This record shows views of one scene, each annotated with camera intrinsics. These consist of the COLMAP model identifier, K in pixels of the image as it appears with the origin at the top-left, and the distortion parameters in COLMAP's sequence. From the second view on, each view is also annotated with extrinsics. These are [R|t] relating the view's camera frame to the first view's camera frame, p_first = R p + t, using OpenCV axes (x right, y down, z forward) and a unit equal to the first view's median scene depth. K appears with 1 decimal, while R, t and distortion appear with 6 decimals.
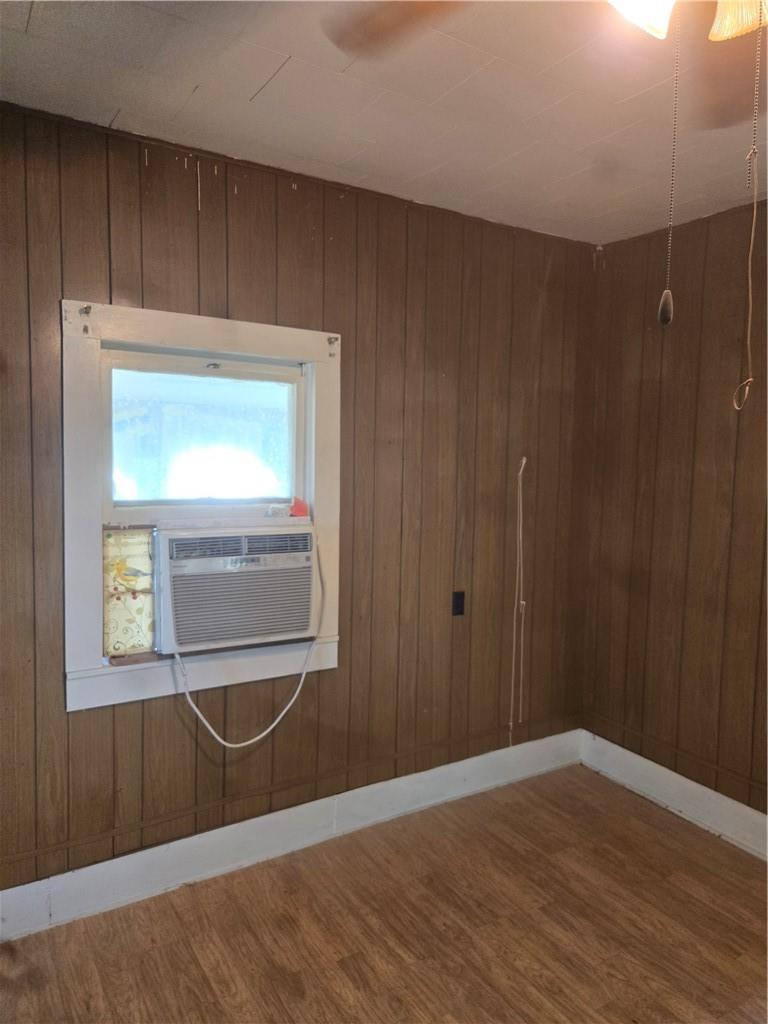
lens RADIAL K [[676.2, 0, 382.2], [0, 676.2, 511.5], [0, 0, 1]] dist [0.049424, -0.036957]
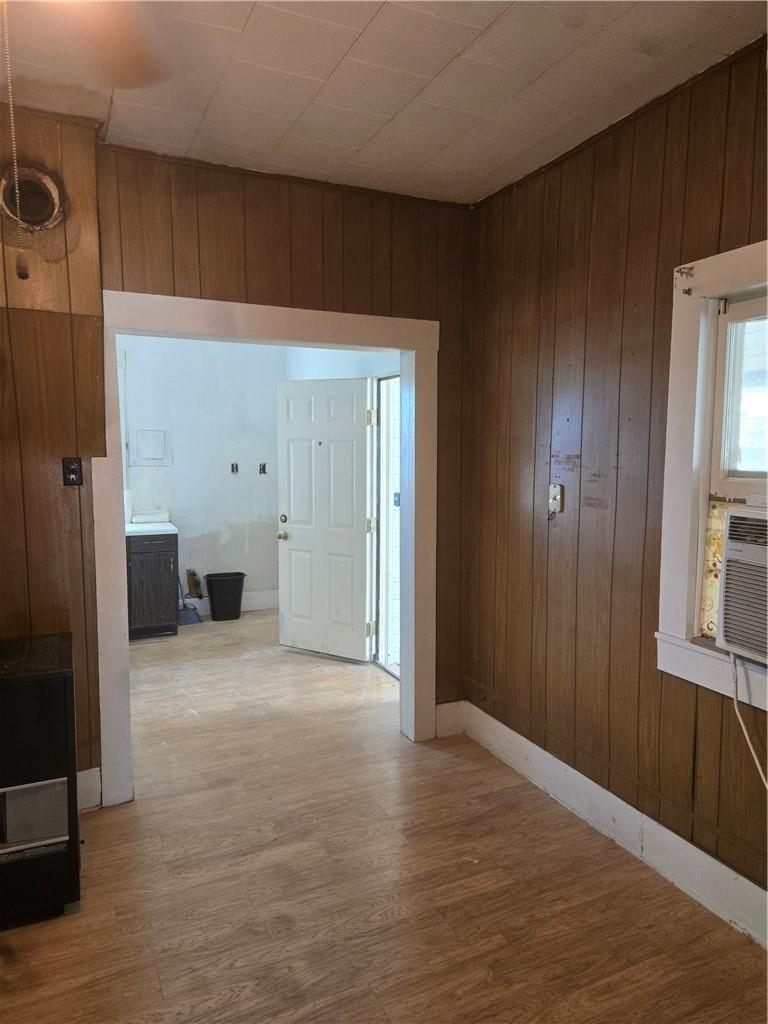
lens RADIAL K [[676.2, 0, 390.0], [0, 676.2, 512.3], [0, 0, 1]] dist [0.049424, -0.036957]
pose [[-0.093734, 0.092477, -0.991293, 0.565542], [-0.065240, 0.992966, 0.098802, -0.020259], [0.993457, 0.073933, -0.087041, 0.641681]]
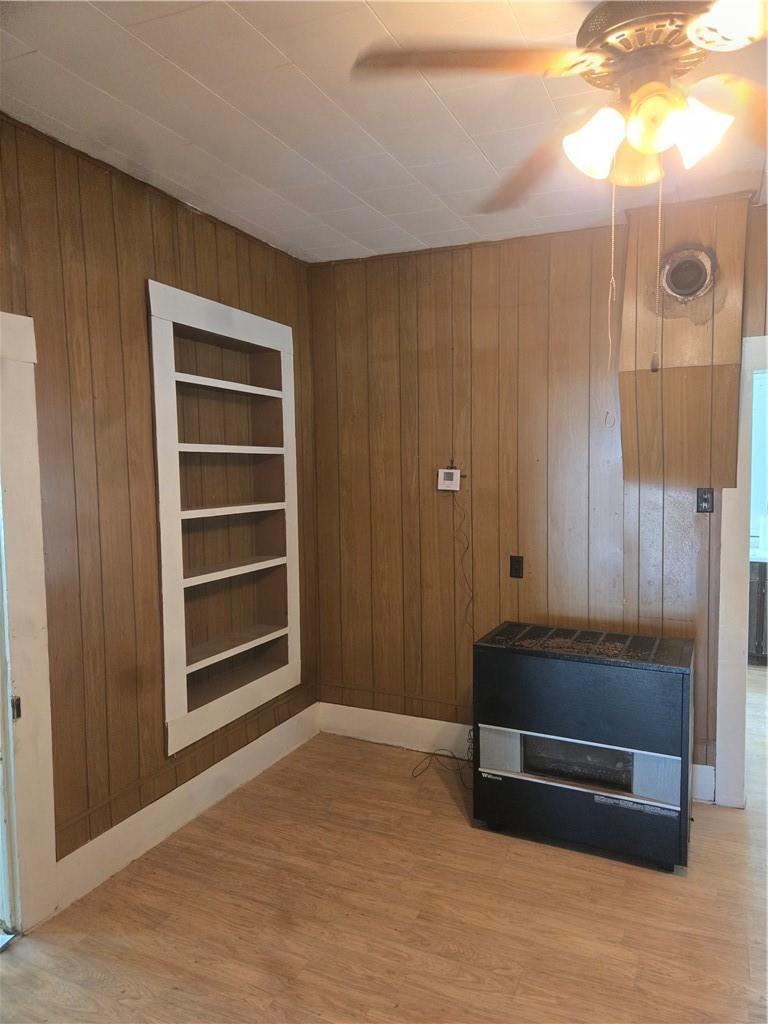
lens RADIAL K [[676.2, 0, 387.7], [0, 676.2, 517.0], [0, 0, 1]] dist [0.049424, -0.036957]
pose [[-0.837141, 0.031350, -0.546089, 0.770752], [-0.032931, 0.993657, 0.107527, -0.034483], [0.545996, 0.107999, -0.830798, 0.828414]]
